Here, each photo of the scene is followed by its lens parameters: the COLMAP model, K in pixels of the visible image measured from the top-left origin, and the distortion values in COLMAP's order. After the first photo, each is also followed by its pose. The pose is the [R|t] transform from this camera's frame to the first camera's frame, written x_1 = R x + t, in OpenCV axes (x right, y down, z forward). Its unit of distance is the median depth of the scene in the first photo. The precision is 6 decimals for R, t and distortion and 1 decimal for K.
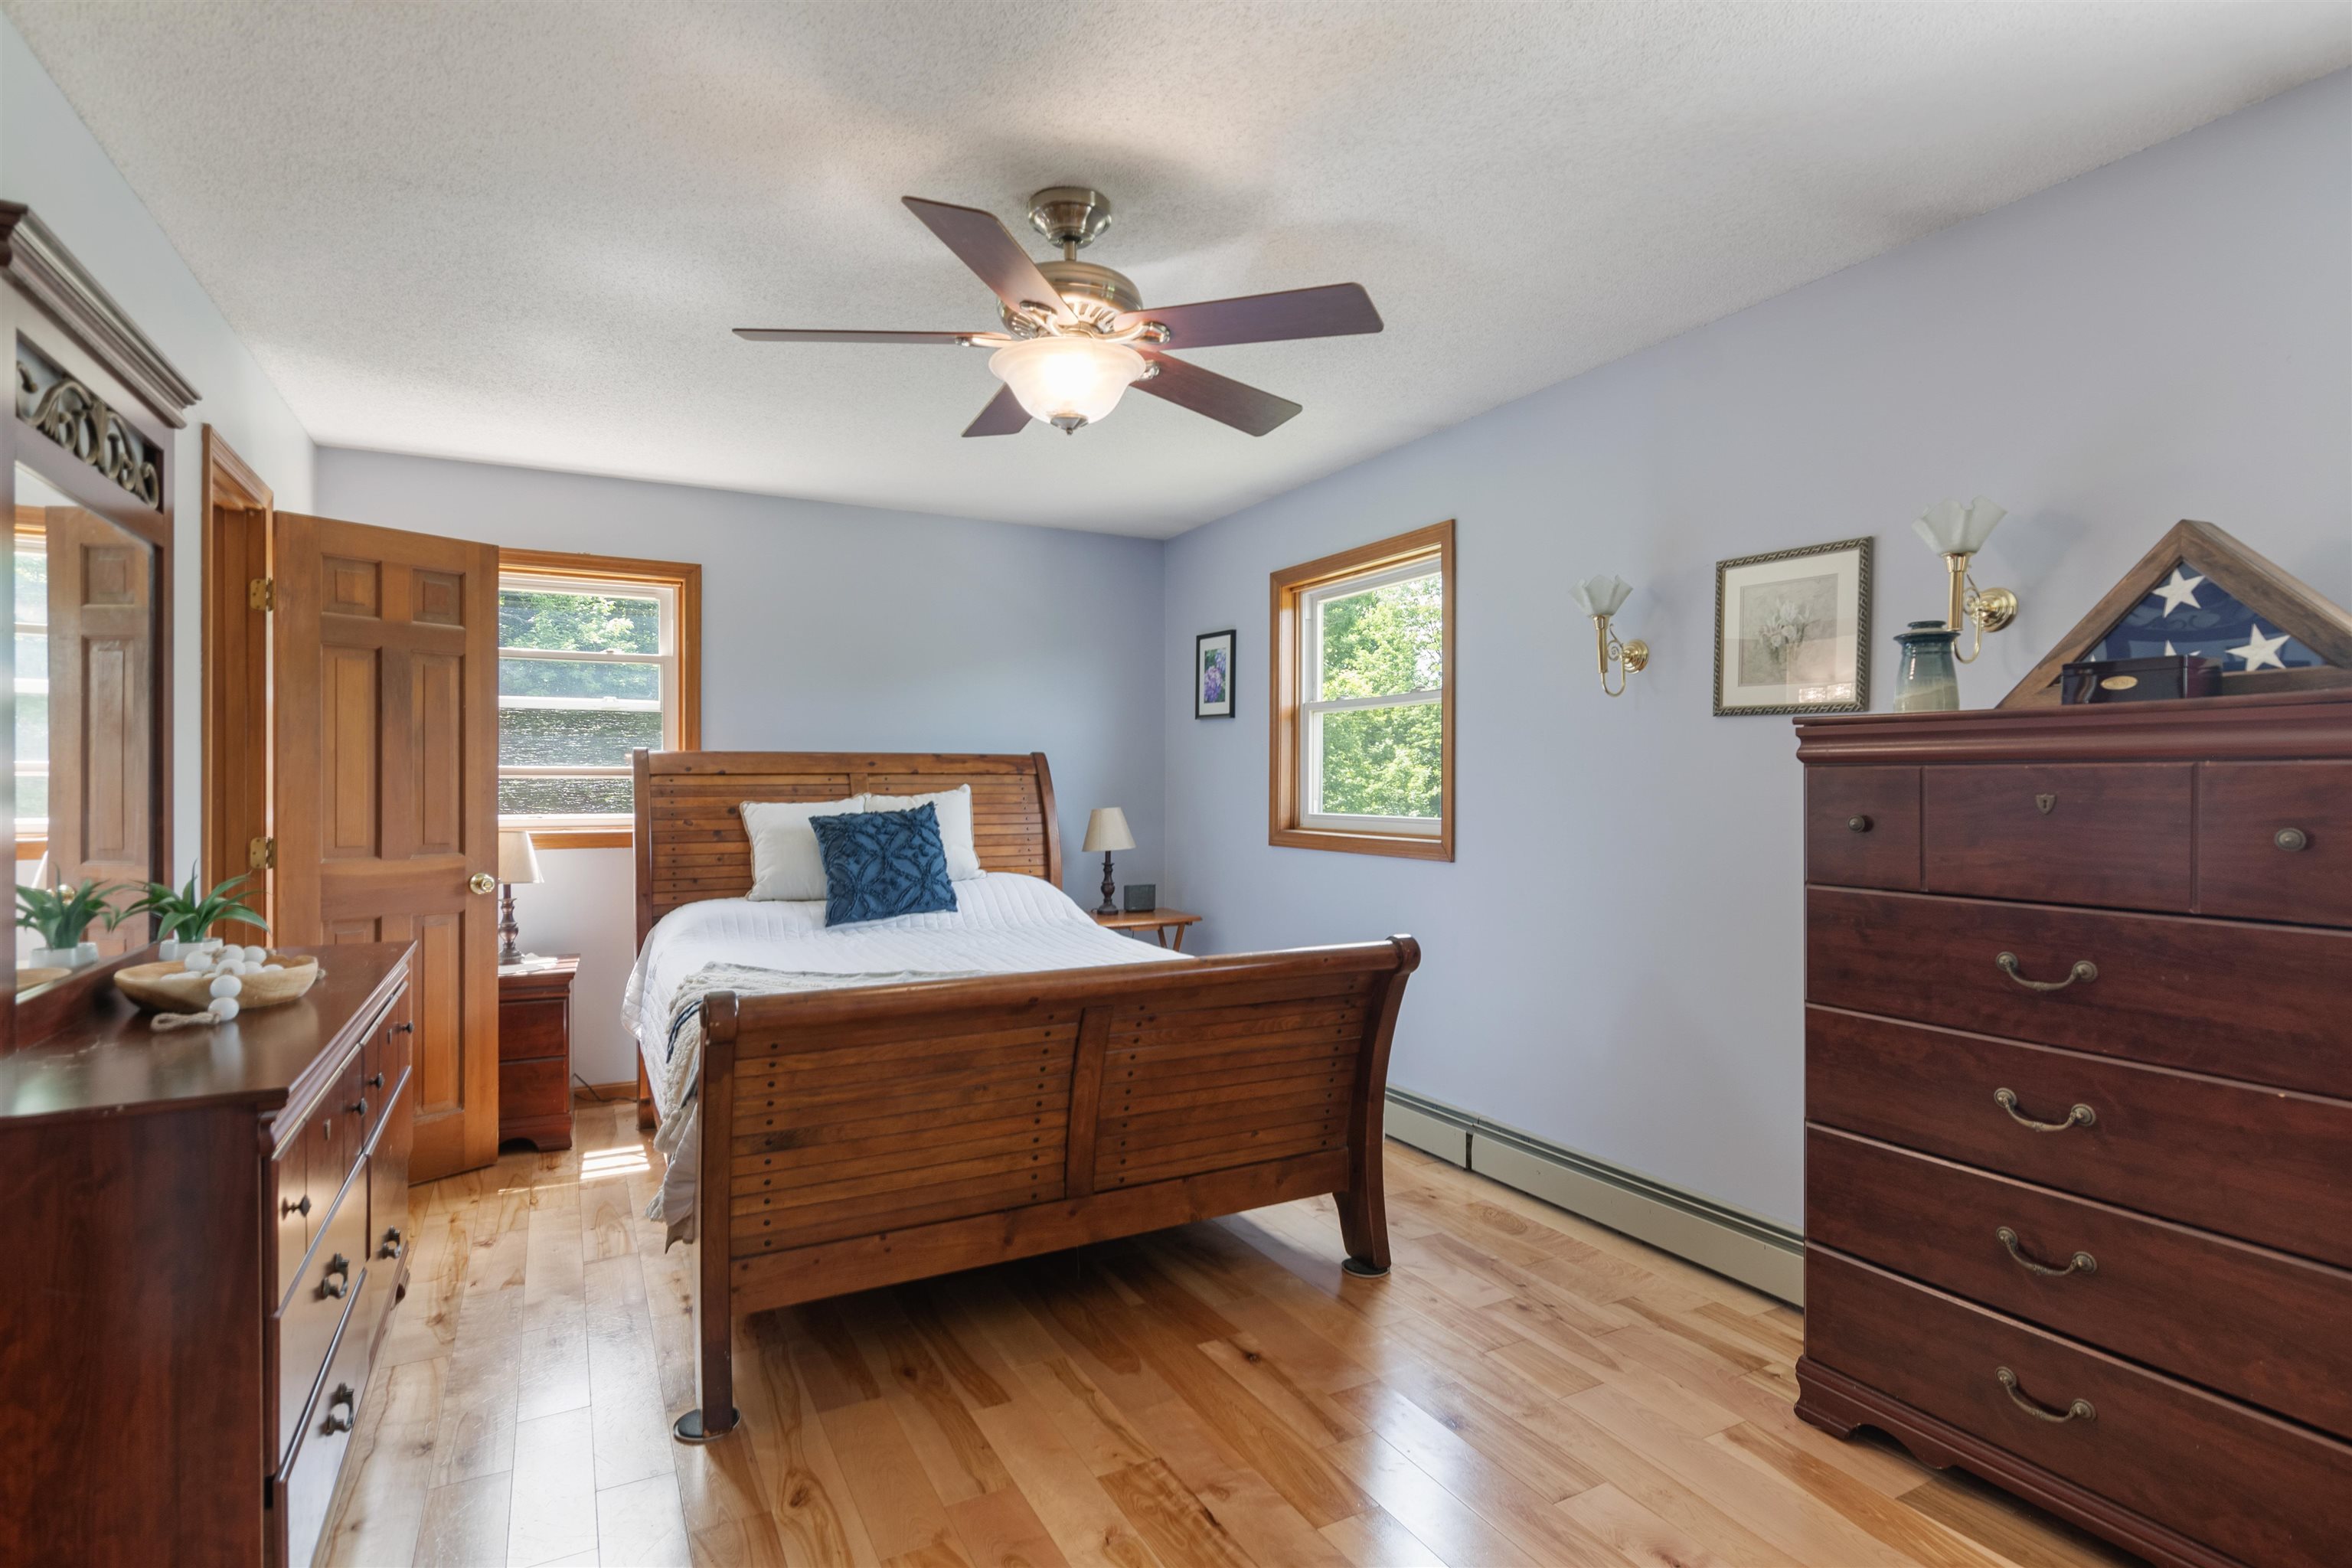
lens RADIAL K [[1162.1, 0, 1176.0], [0, 1162.1, 784.0], [0, 0, 1]] dist [-0.000544, -0.000806]
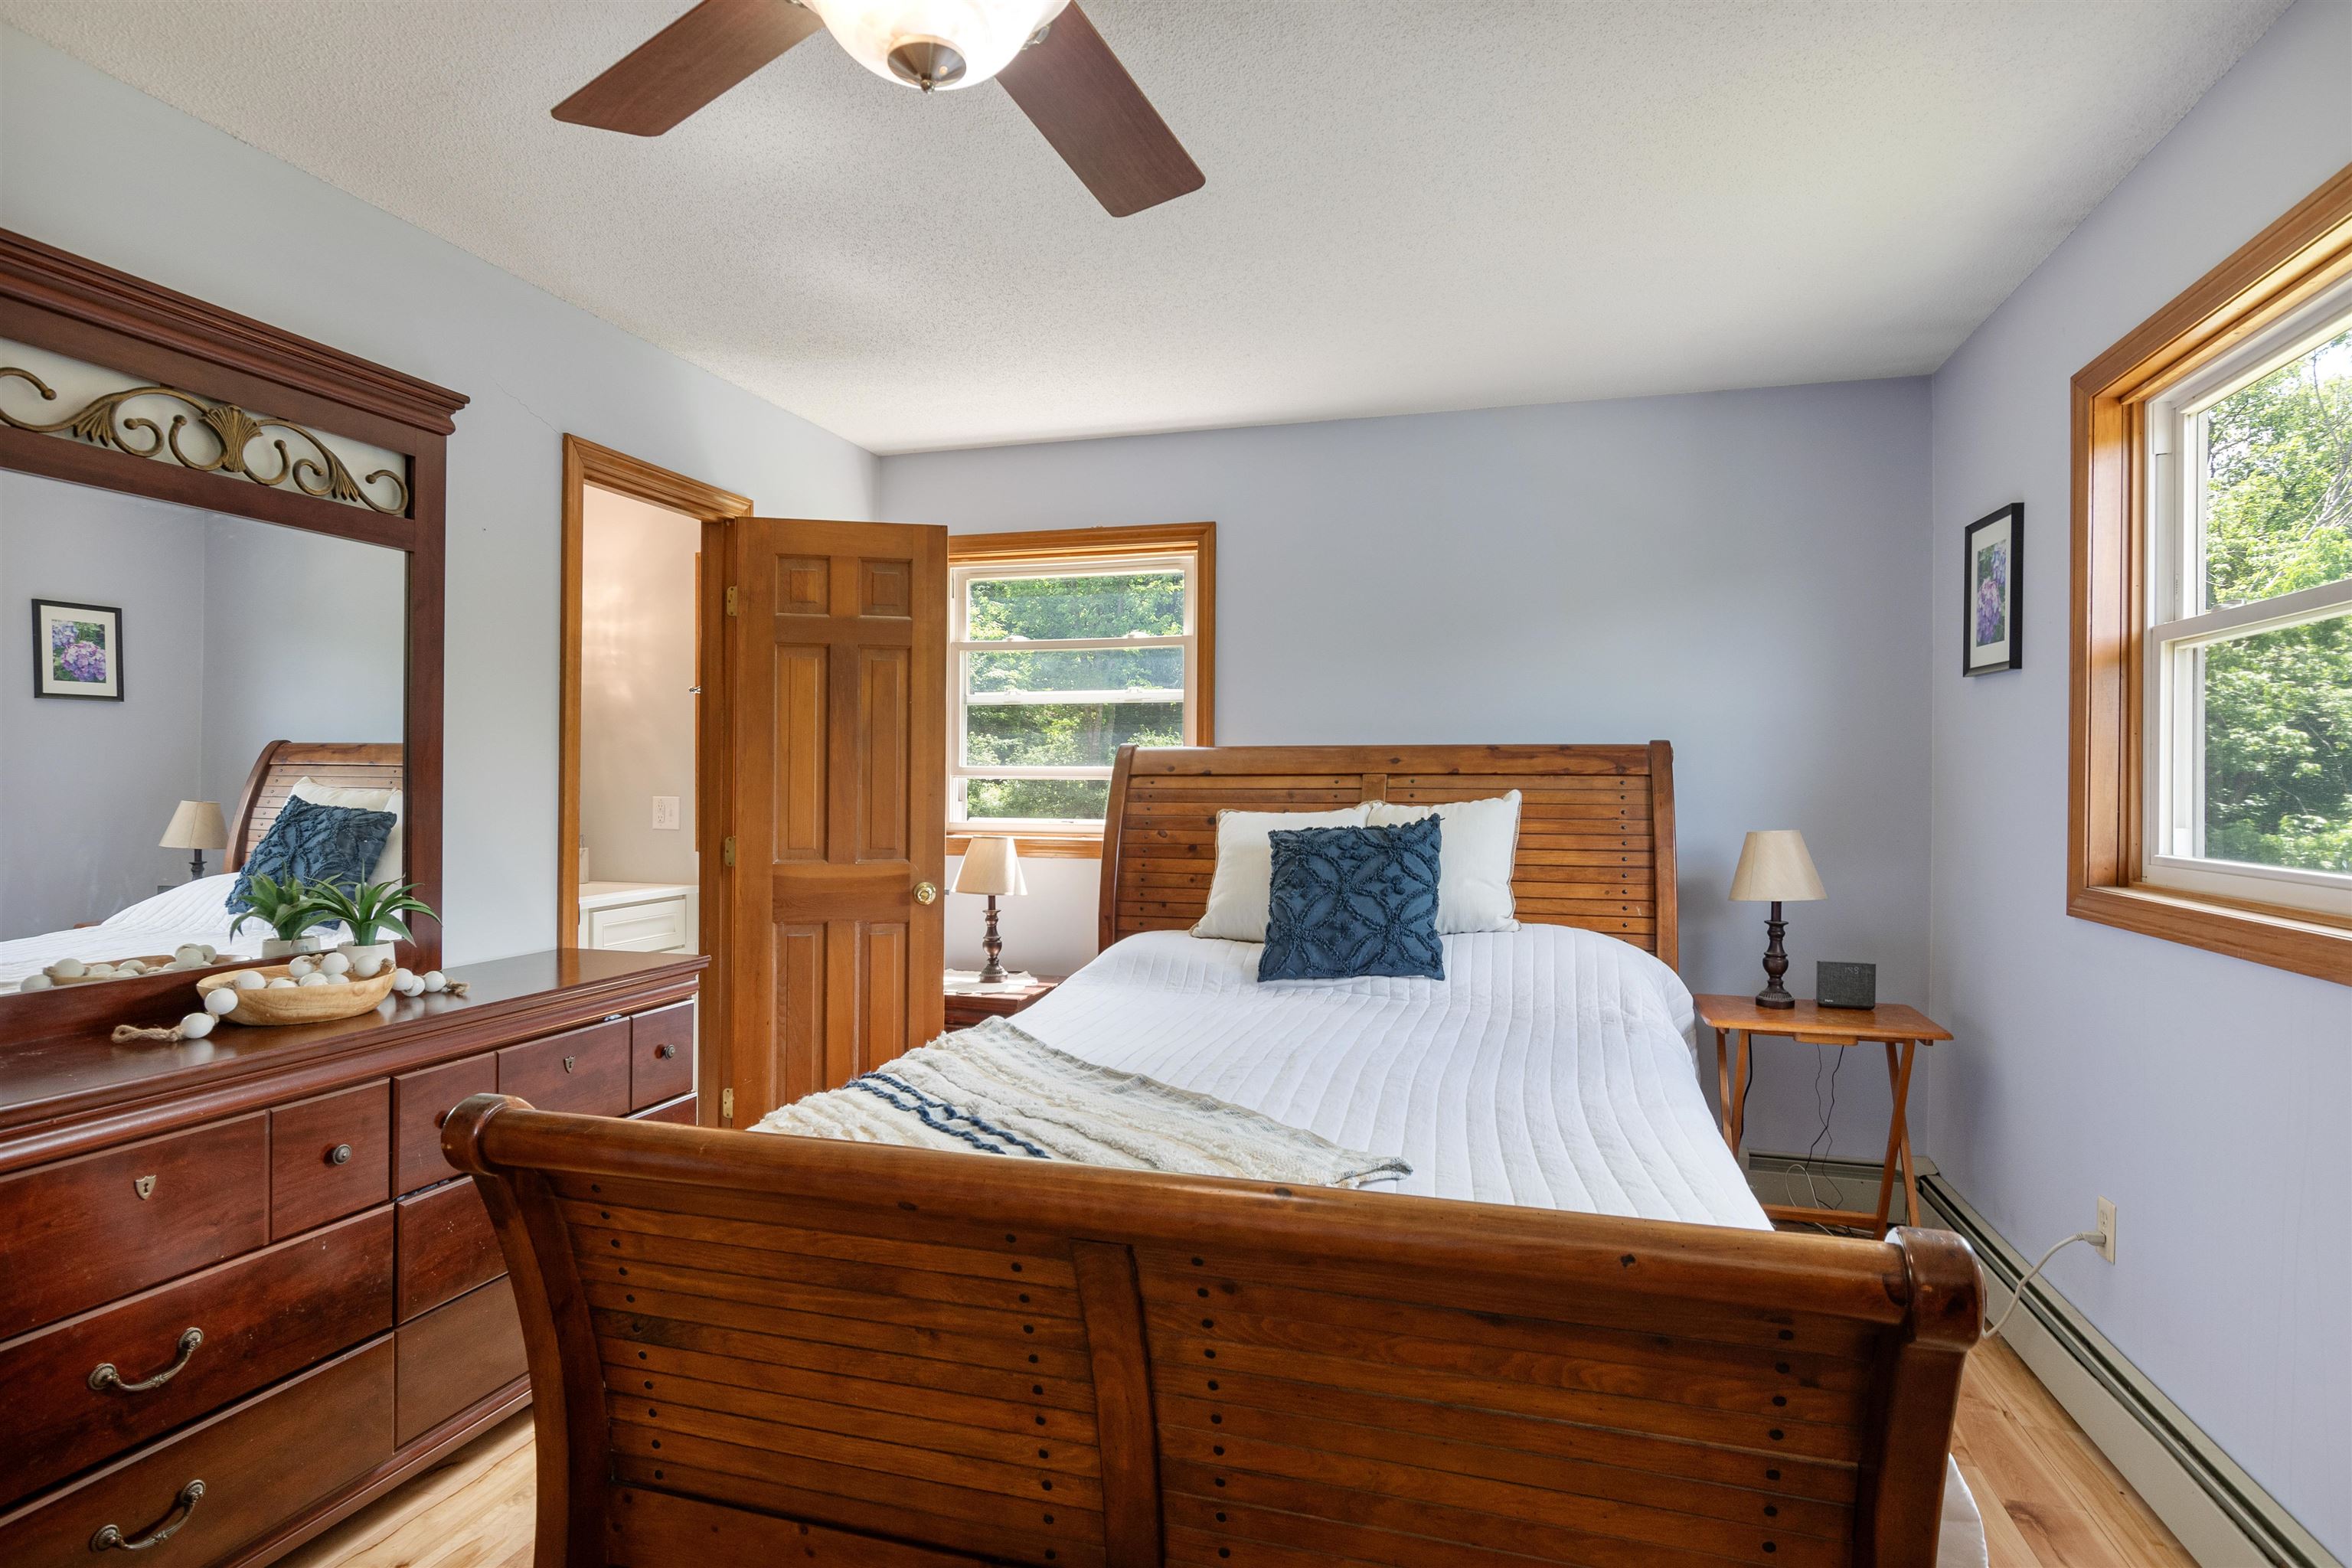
lens RADIAL K [[1219.0, 0, 1176.0], [0, 1219.0, 784.0], [0, 0, 1]] dist [-0.005398, -0.000931]
pose [[0.715198, 0.004923, -0.698904, 0.192767], [-0.006224, 0.999980, 0.000675, -0.002523], [0.698894, 0.003867, 0.715215, 0.390640]]
